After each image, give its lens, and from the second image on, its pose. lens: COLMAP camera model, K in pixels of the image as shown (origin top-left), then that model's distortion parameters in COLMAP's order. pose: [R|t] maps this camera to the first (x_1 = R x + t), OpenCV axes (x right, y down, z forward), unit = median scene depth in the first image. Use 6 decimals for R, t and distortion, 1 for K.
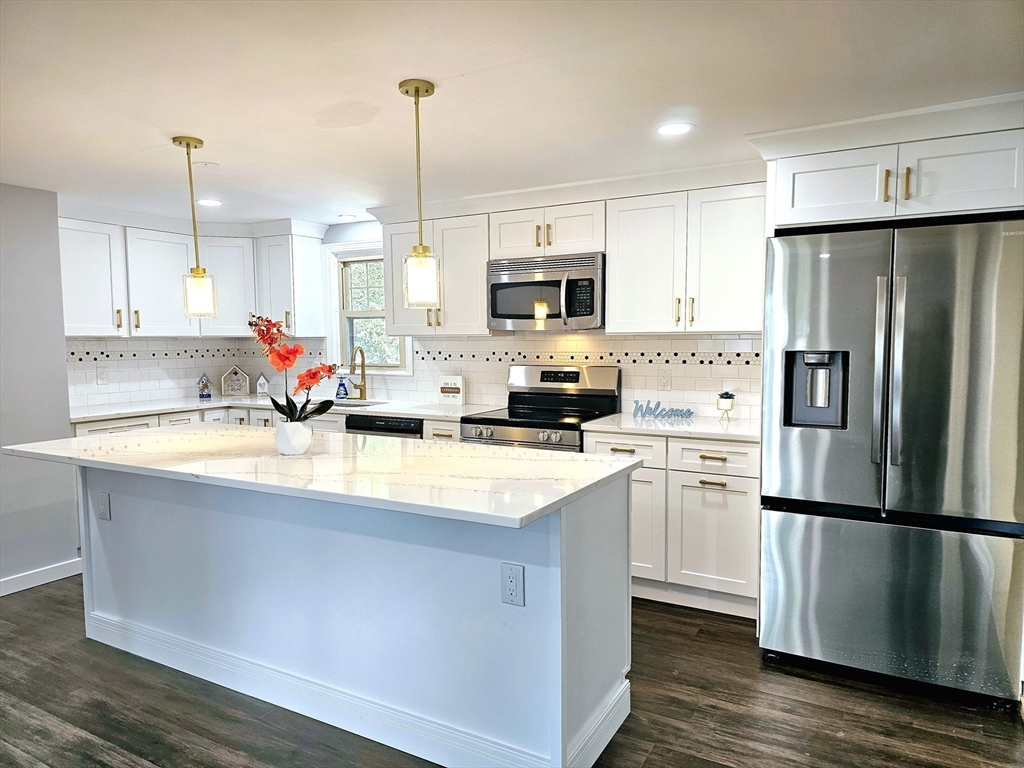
lens RADIAL K [[691.0, 0, 502.7], [0, 691.0, 385.6], [0, 0, 1]] dist [0.061607, -0.016895]
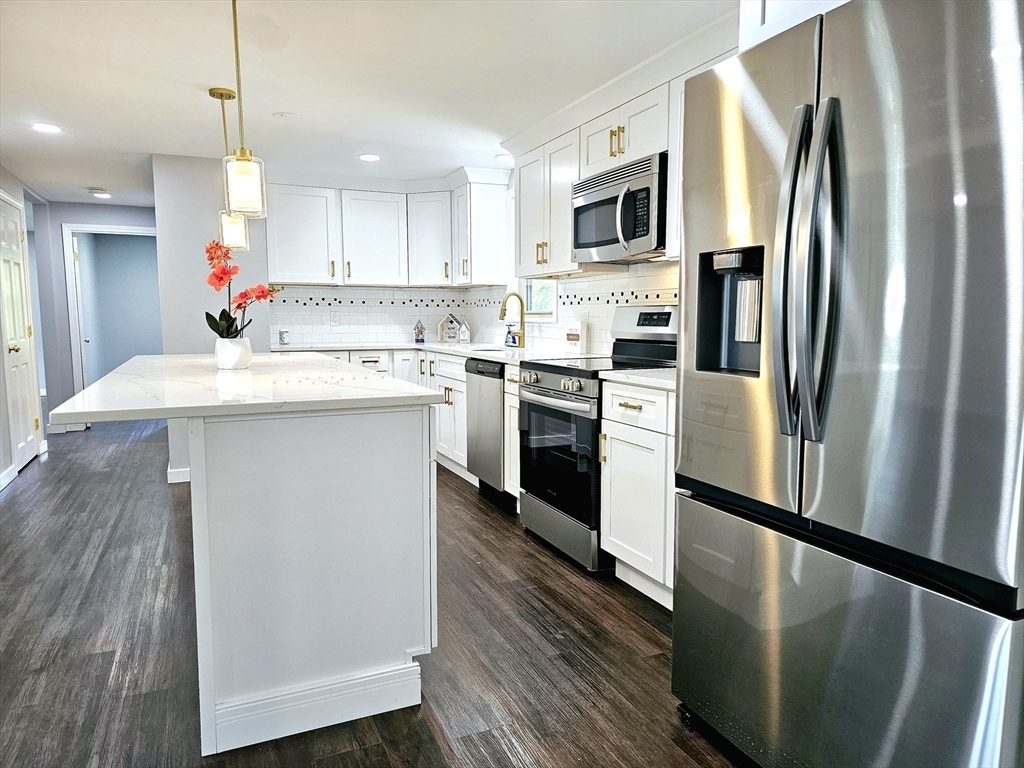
lens RADIAL K [[691.0, 0, 495.0], [0, 691.0, 386.4], [0, 0, 1]] dist [0.061607, -0.016895]
pose [[0.795020, 0.068876, -0.602660, 0.435675], [-0.047694, 0.997555, 0.051089, 0.033051], [0.604705, -0.011874, 0.796361, 0.248421]]
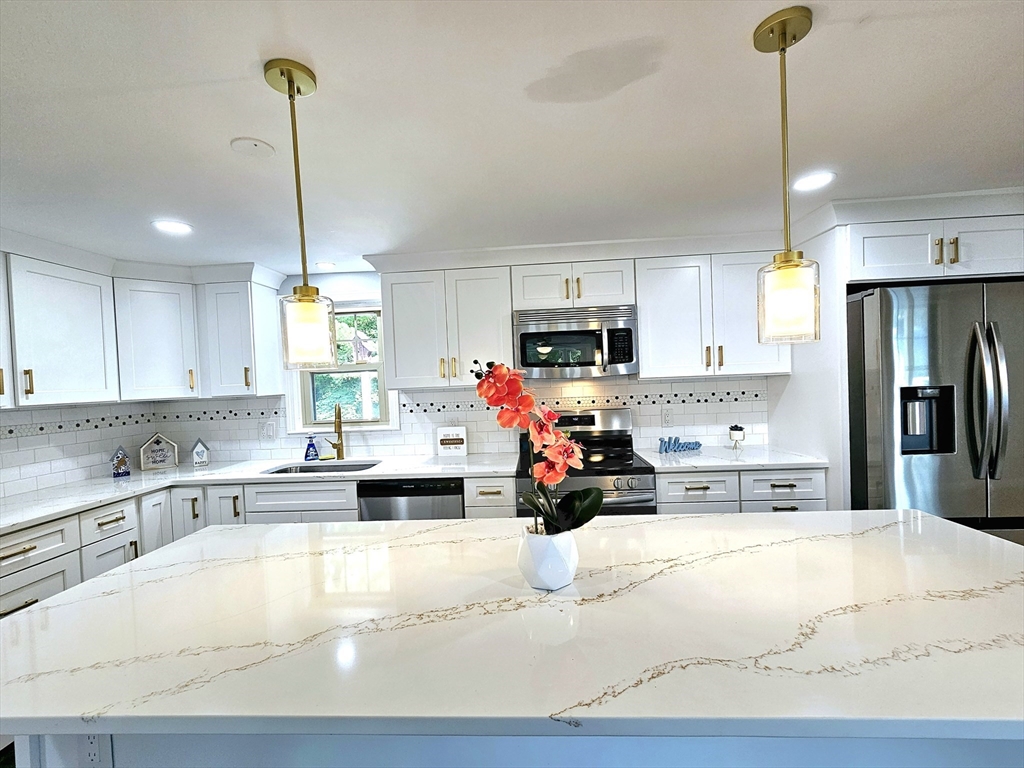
lens RADIAL K [[448.0, 0, 505.0], [0, 448.0, 388.7], [0, 0, 1]] dist [-0.003191, 0.002436]
pose [[0.895623, -0.039662, 0.443043, -0.325795], [0.067434, 0.996611, -0.047101, -0.037989], [-0.439673, 0.072061, 0.895262, 0.427067]]
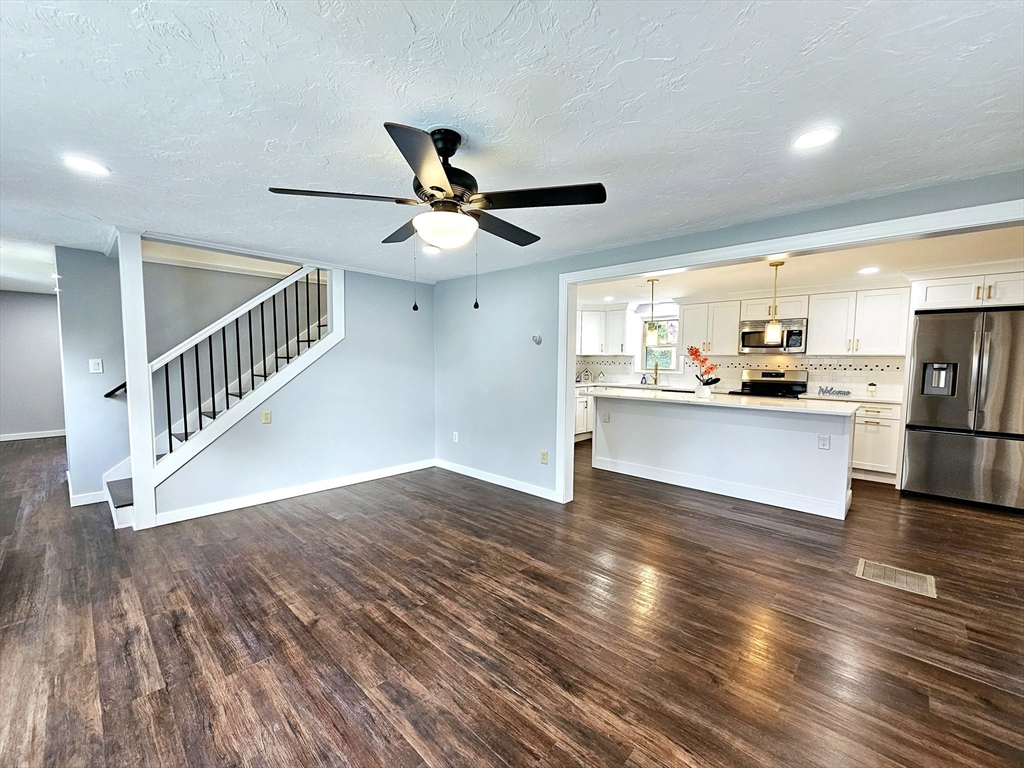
lens RADIAL K [[421.1, 0, 507.2], [0, 421.1, 387.7], [0, 0, 1]] dist [0.000074, 0.000328]
pose [[0.970179, 0.030784, -0.240427, -0.409565], [-0.031133, 0.999512, 0.002349, 0.049698], [0.240382, 0.005206, 0.970664, -0.478425]]
